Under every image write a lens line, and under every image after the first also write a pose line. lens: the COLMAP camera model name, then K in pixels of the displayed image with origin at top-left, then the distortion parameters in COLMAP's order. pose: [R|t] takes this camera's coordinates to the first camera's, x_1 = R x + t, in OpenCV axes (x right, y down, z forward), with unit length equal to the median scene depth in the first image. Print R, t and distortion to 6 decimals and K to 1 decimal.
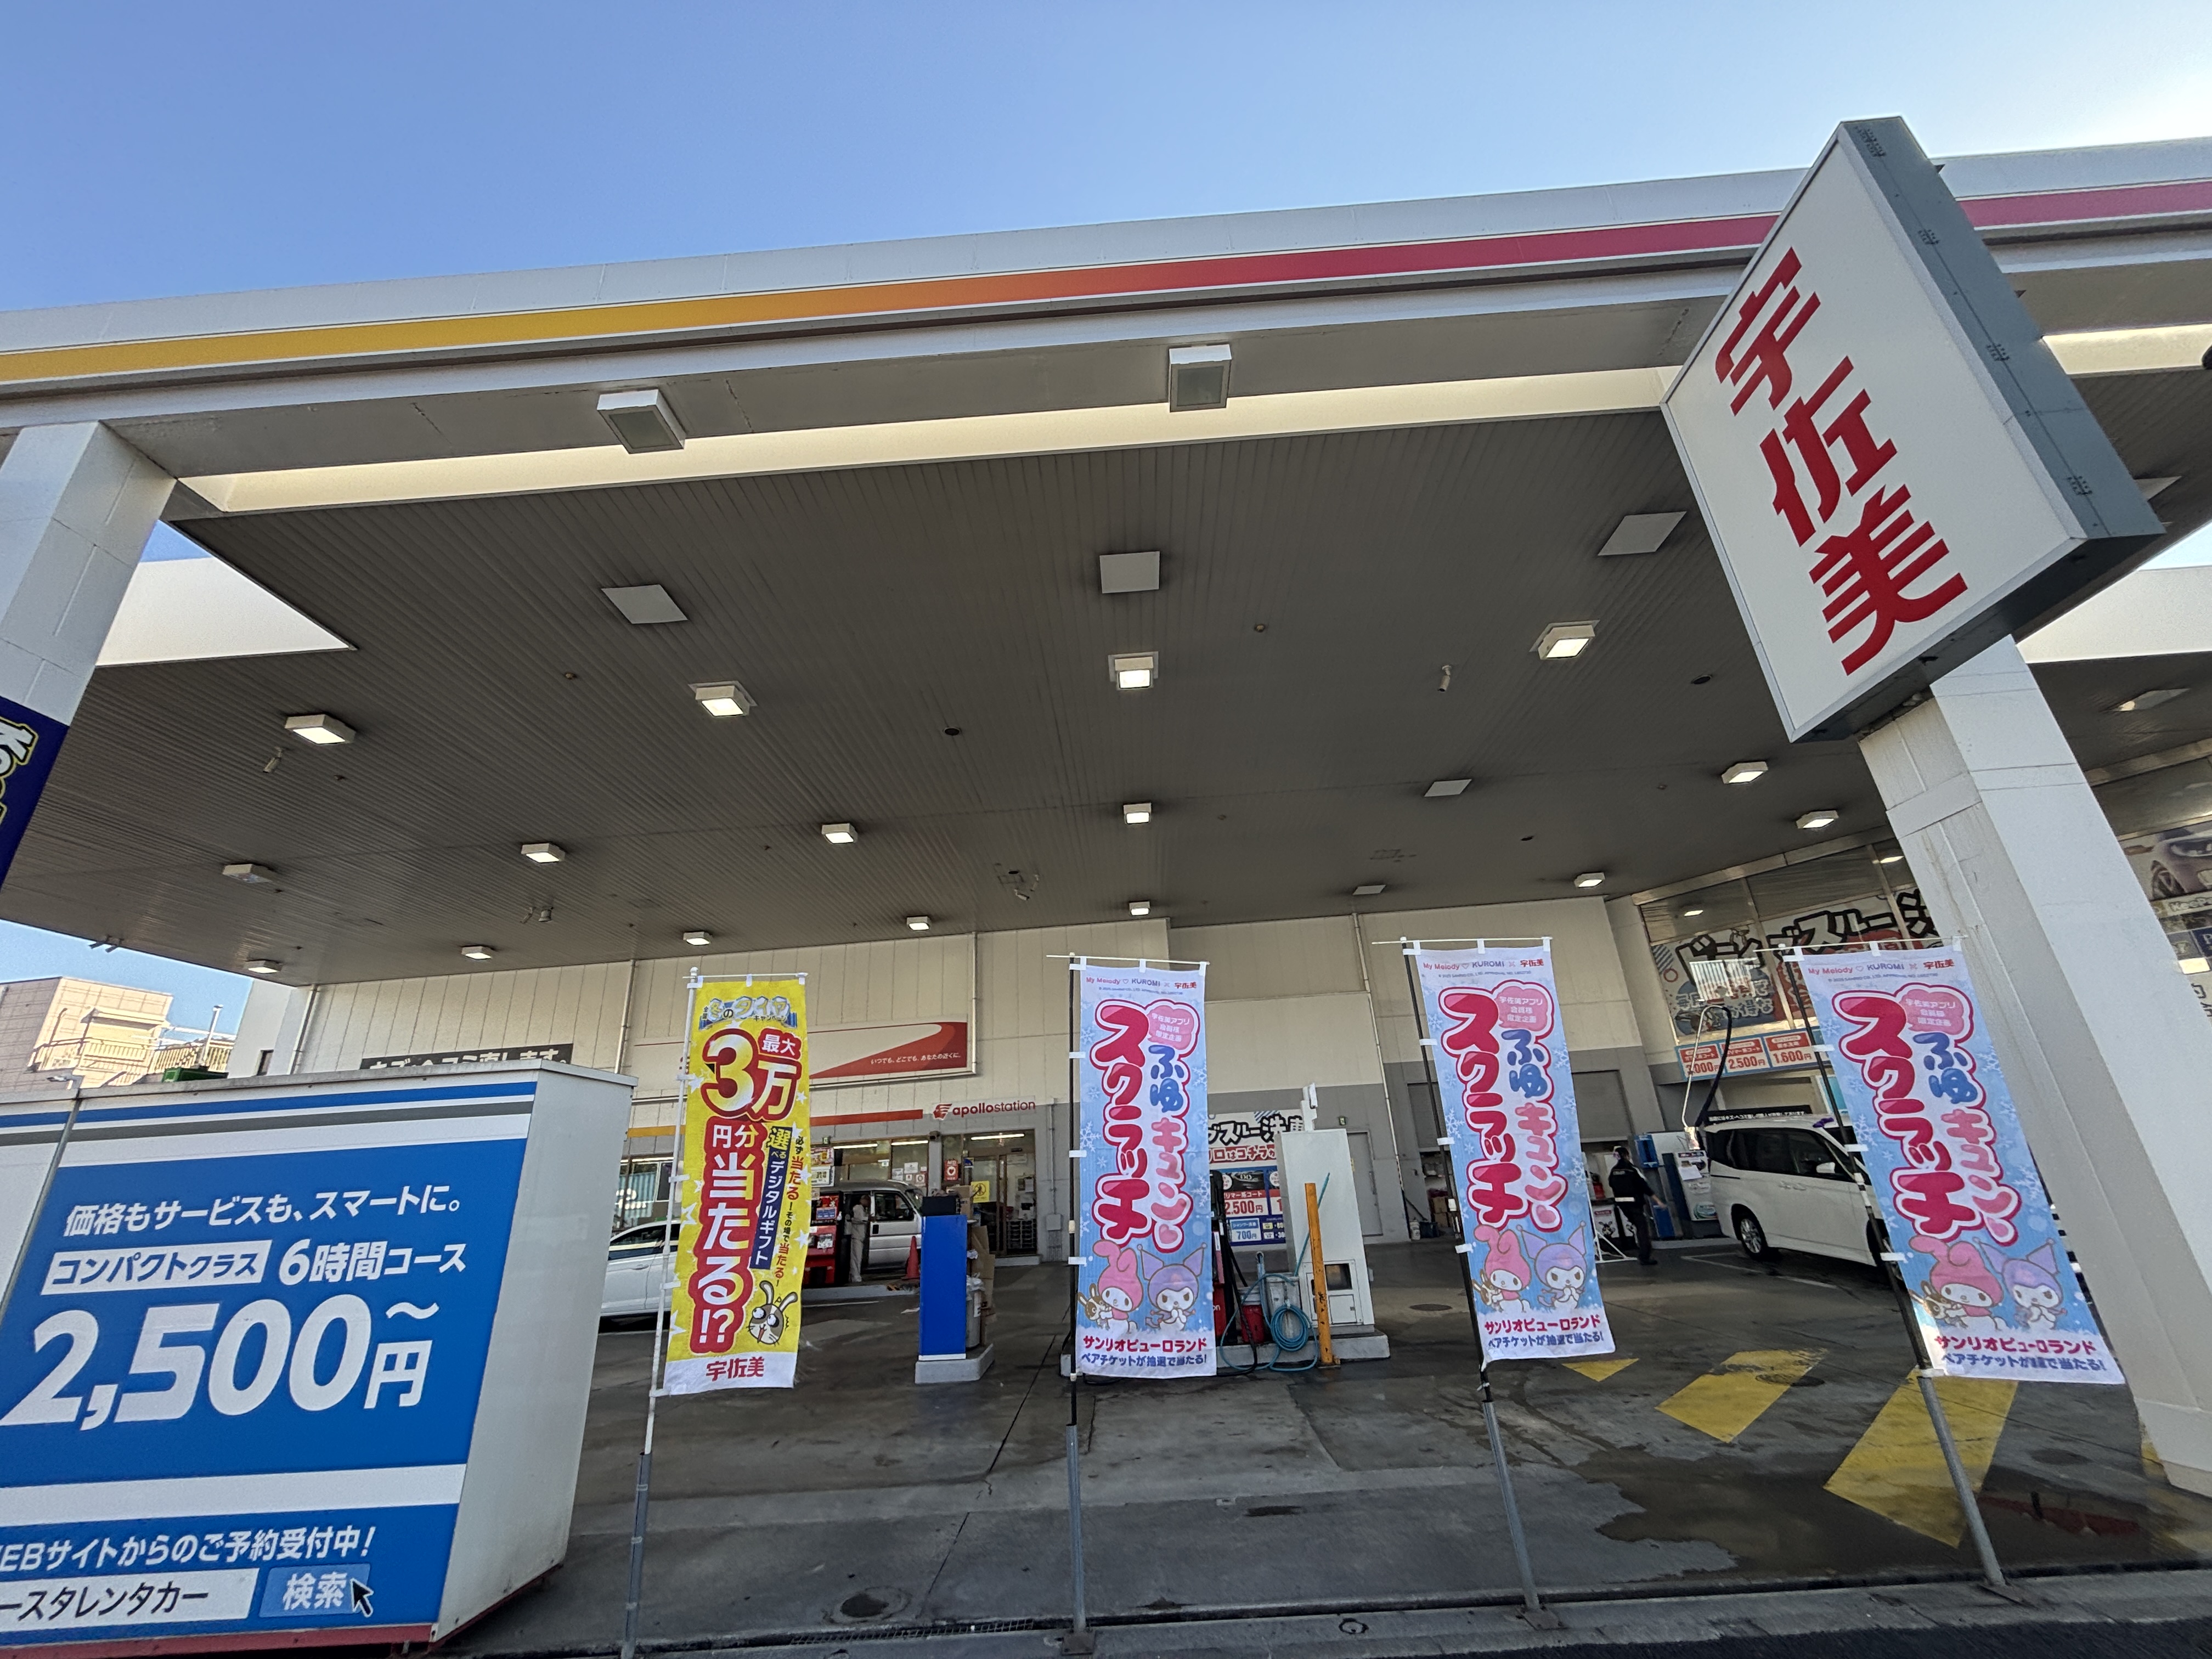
lens RADIAL K [[898.1, 0, 1101.6], [0, 898.1, 820.6], [0, 0, 1]] dist [0.000540, 0.000504]
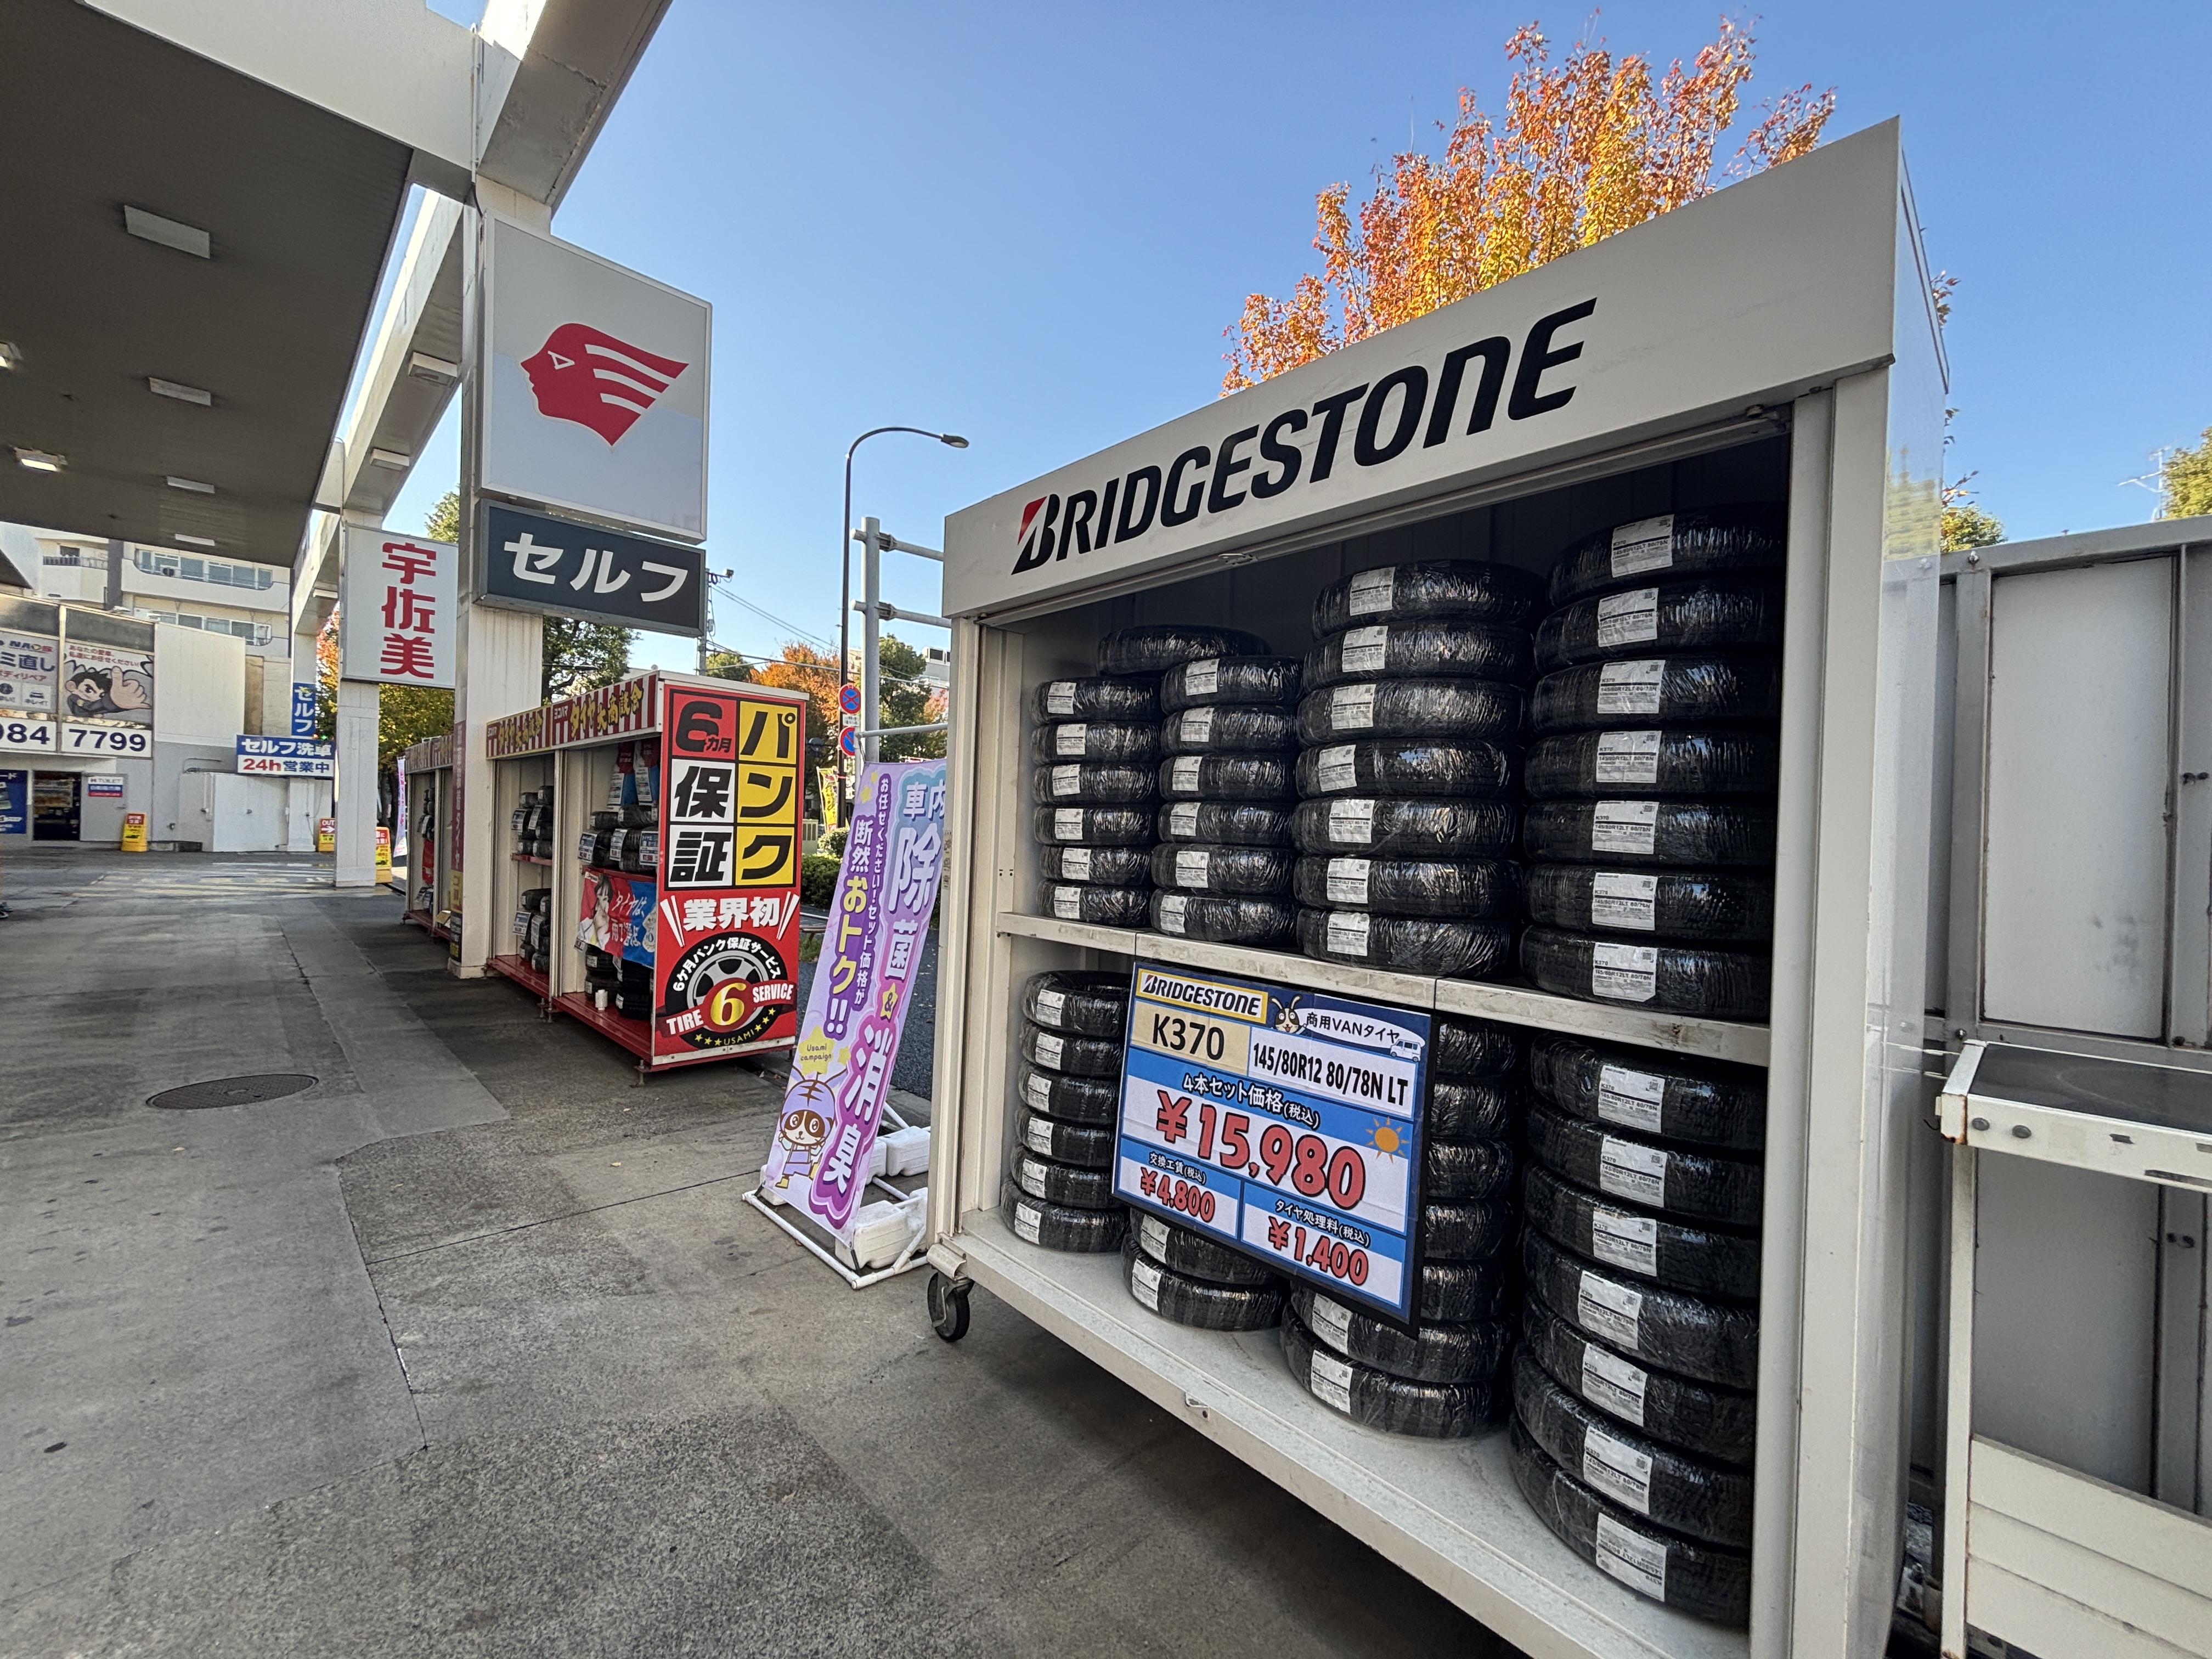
lens RADIAL K [[898.1, 0, 1101.6], [0, 898.1, 820.6], [0, 0, 1]] dist [0.000540, 0.000504]
pose [[-0.731767, 0.042800, 0.680210, -0.994515], [-0.241619, 0.916915, -0.317627, 0.222277], [-0.637289, -0.396781, -0.660627, 0.384633]]
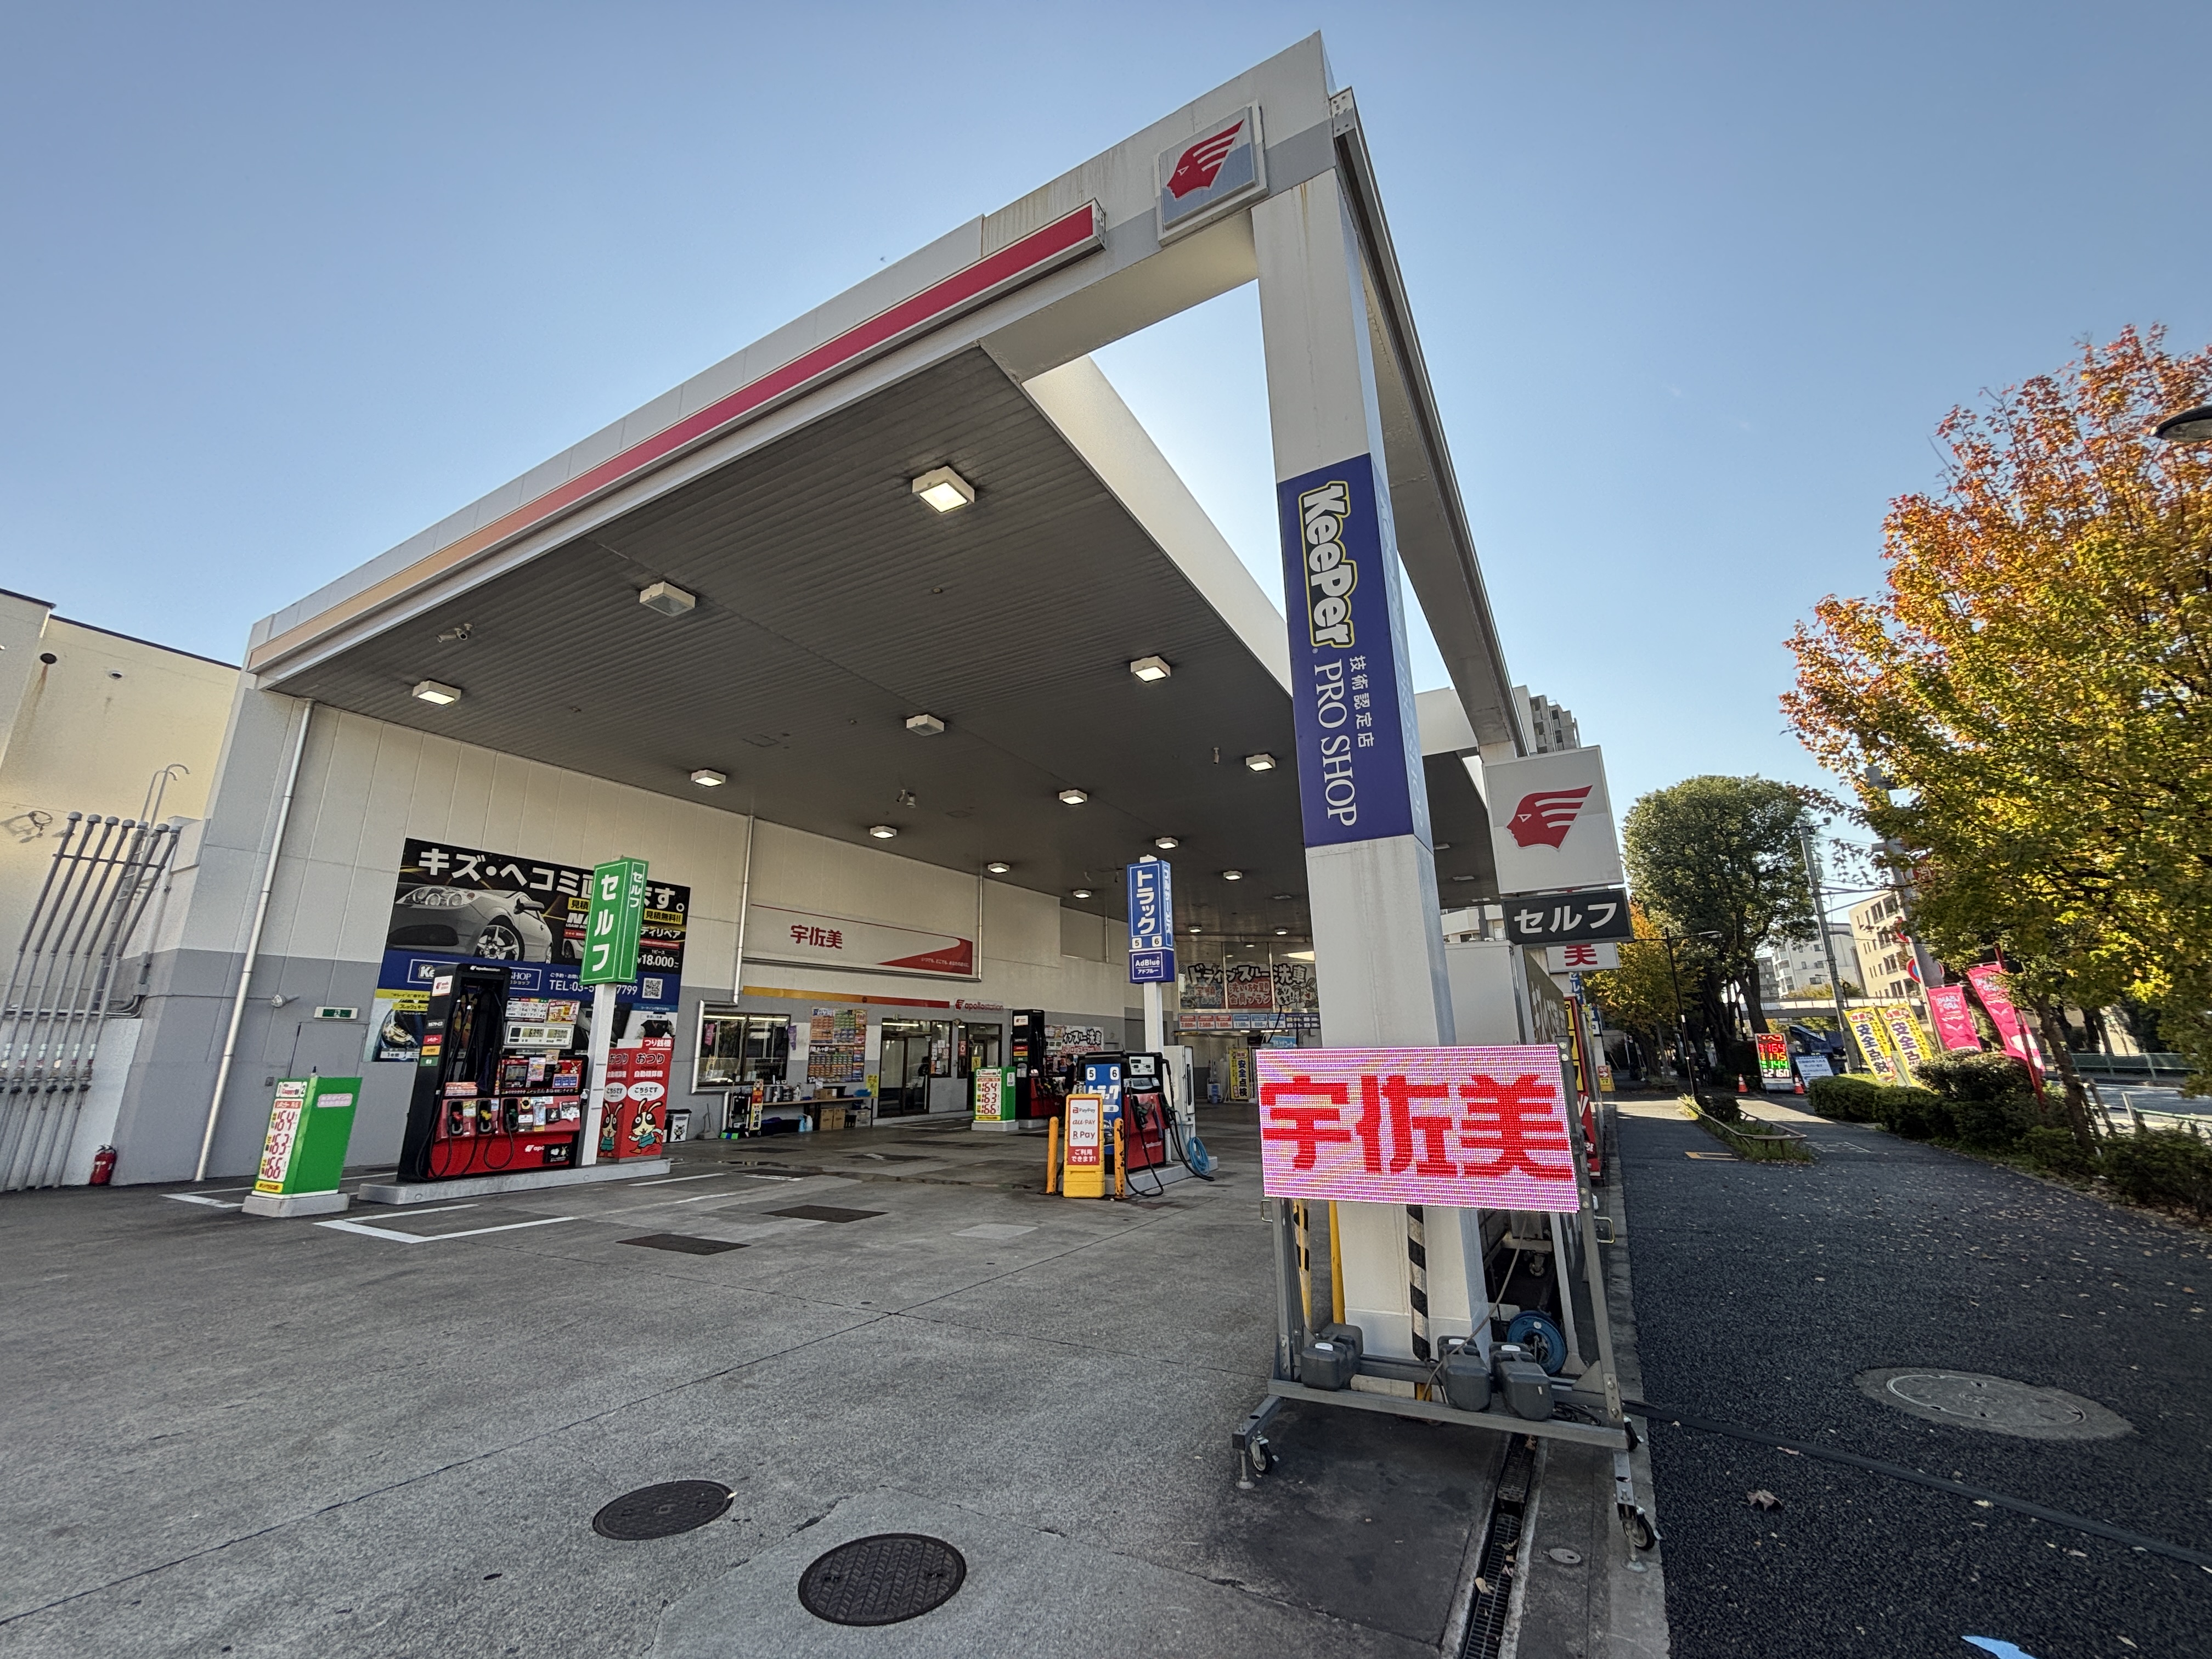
lens RADIAL K [[898.1, 0, 1101.6], [0, 898.1, 820.6], [0, 0, 1]] dist [0.000540, 0.000504]
pose [[0.441667, 0.283937, 0.851064, -1.453147], [-0.345815, 0.929179, -0.130534, 0.191571], [-0.827854, -0.236658, 0.508577, 0.237722]]
